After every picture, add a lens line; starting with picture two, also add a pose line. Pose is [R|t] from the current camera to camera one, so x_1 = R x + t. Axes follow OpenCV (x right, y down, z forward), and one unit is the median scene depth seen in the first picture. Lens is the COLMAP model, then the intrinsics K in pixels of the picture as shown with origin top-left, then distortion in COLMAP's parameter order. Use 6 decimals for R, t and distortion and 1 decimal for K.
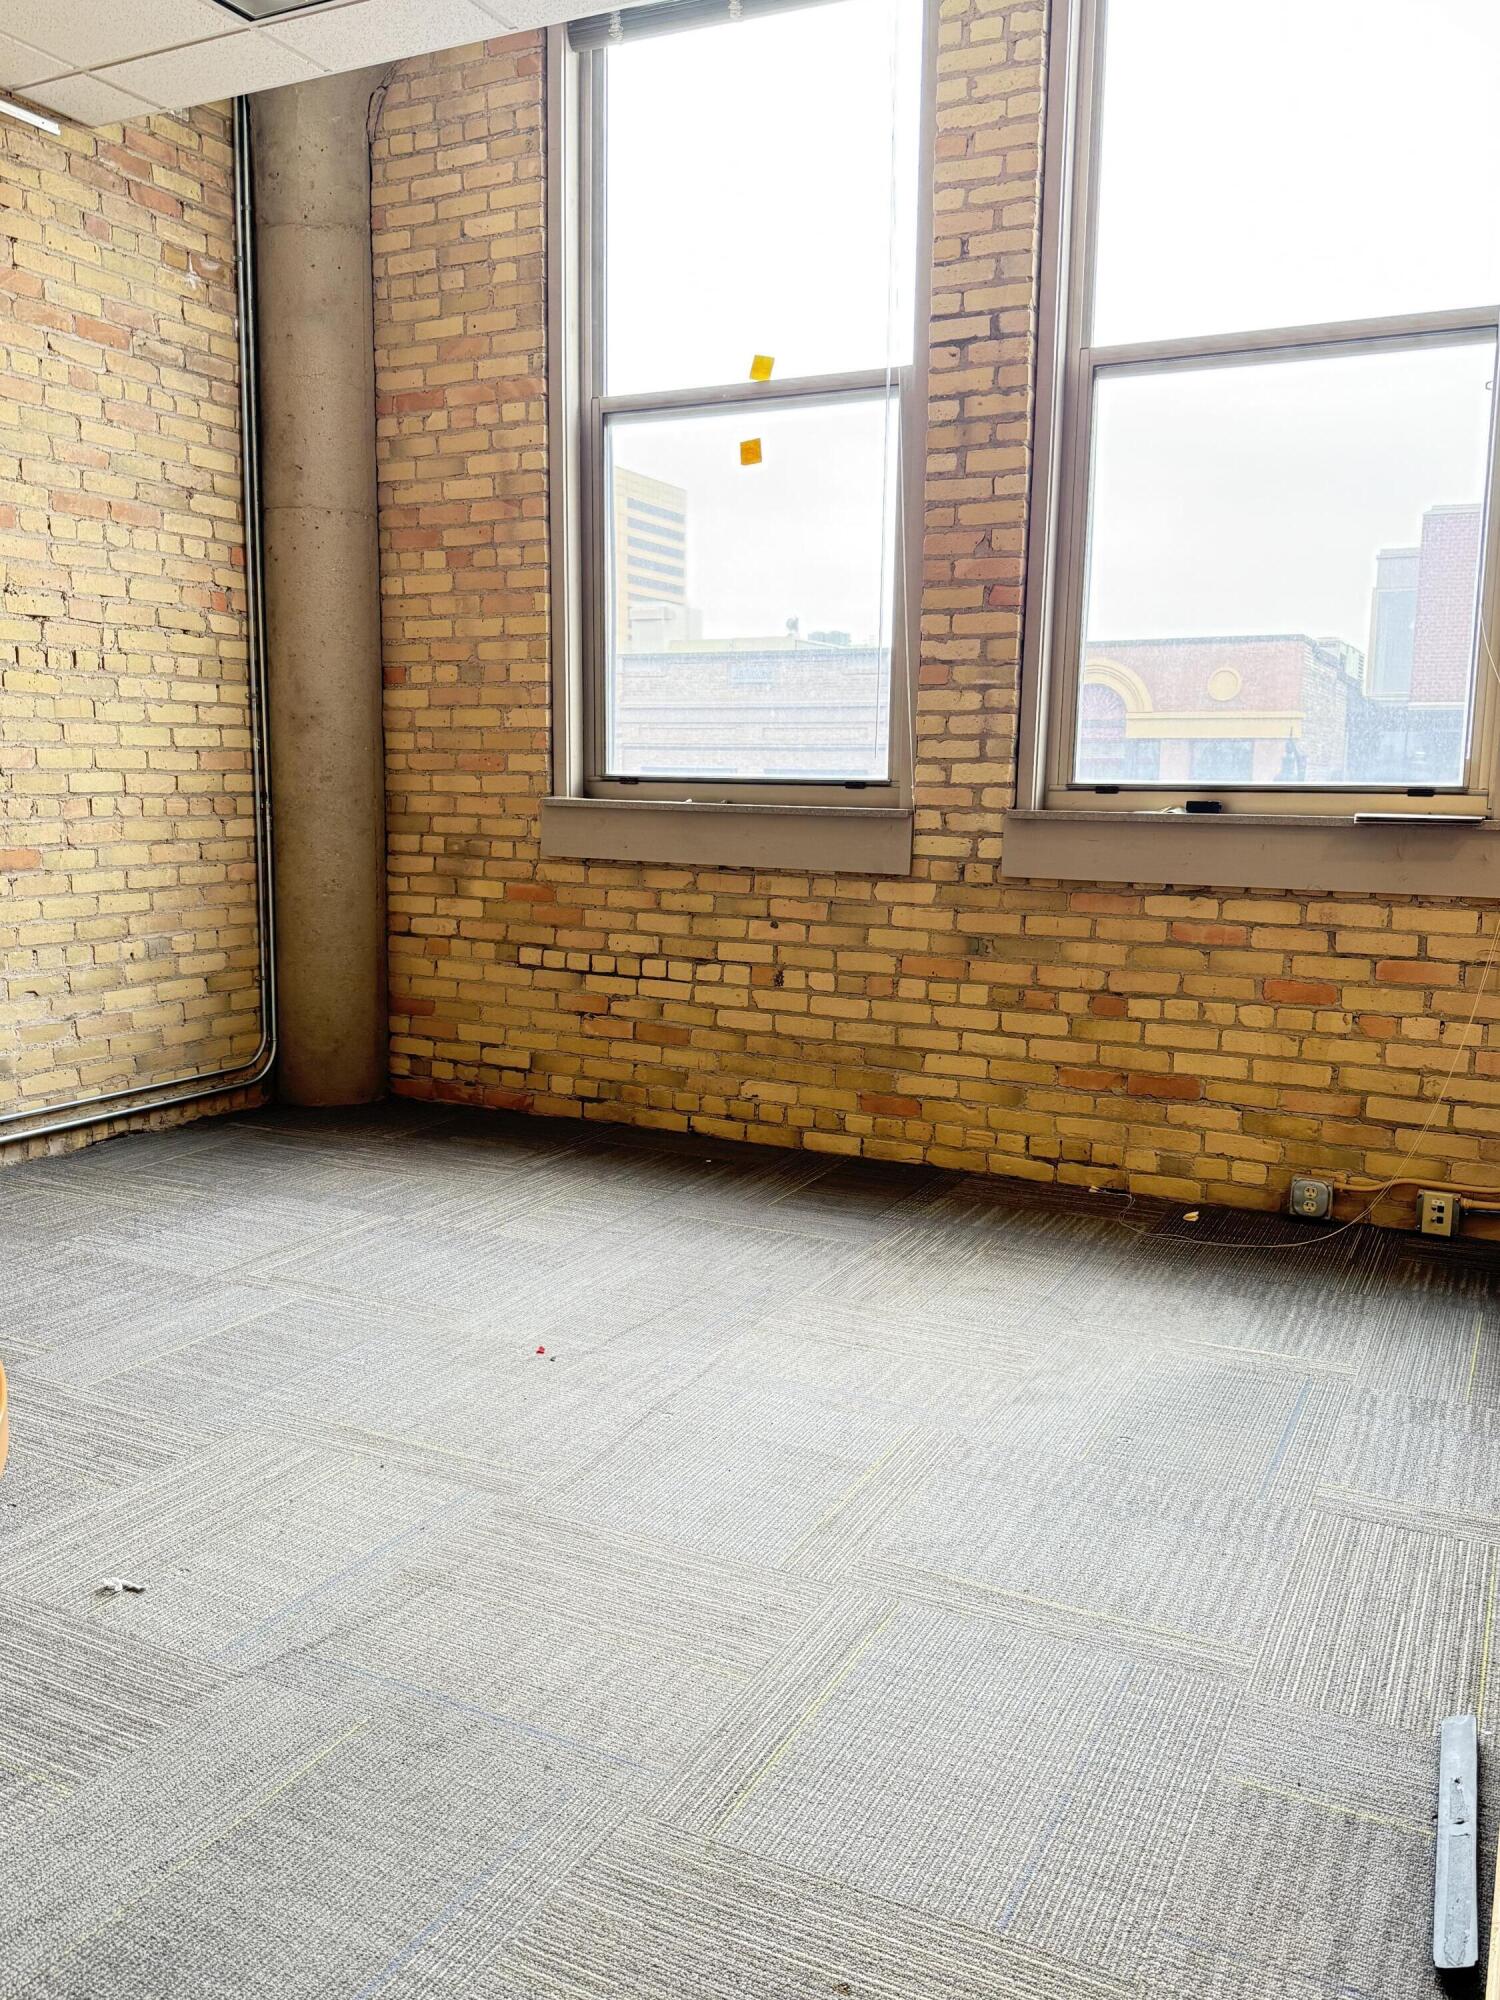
lens RADIAL K [[1606.3, 0, 750.0], [0, 1606.3, 1007.8], [0, 0, 1]] dist [-0.010249, -0.006307]
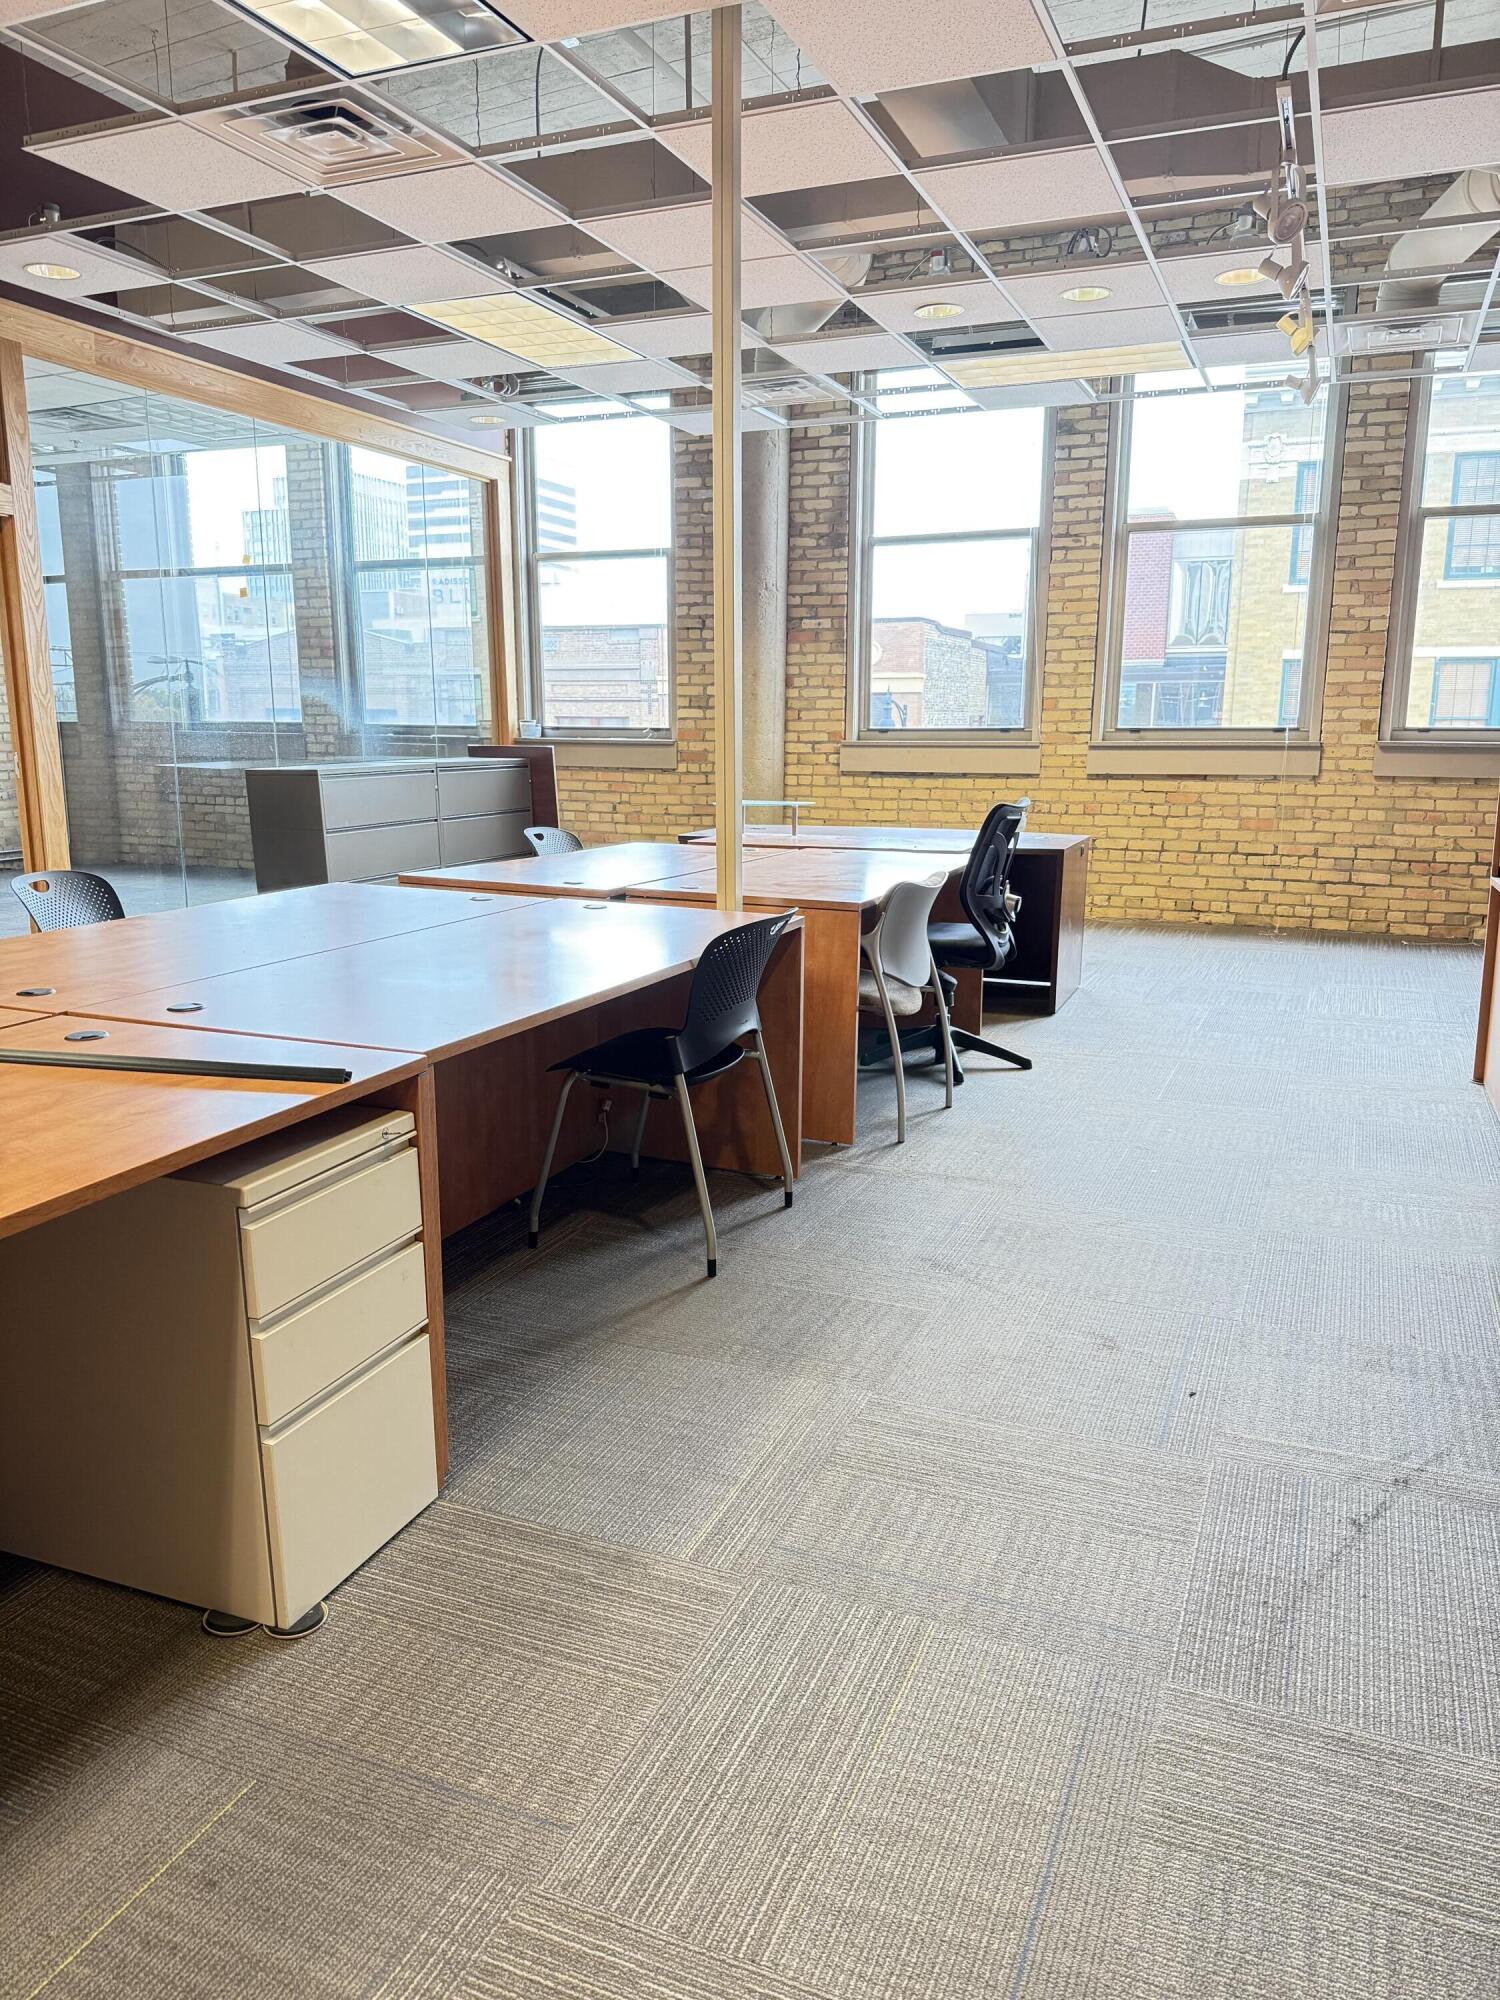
lens RADIAL K [[1419.5, 0, 748.3], [0, 1419.5, 995.1], [0, 0, 1]] dist [-0.007265, -0.001005]
pose [[0.997217, -0.022804, 0.070982, 0.588023], [0.019458, 0.998683, 0.047474, 0.185879], [-0.071971, -0.045961, 0.996347, -1.242521]]
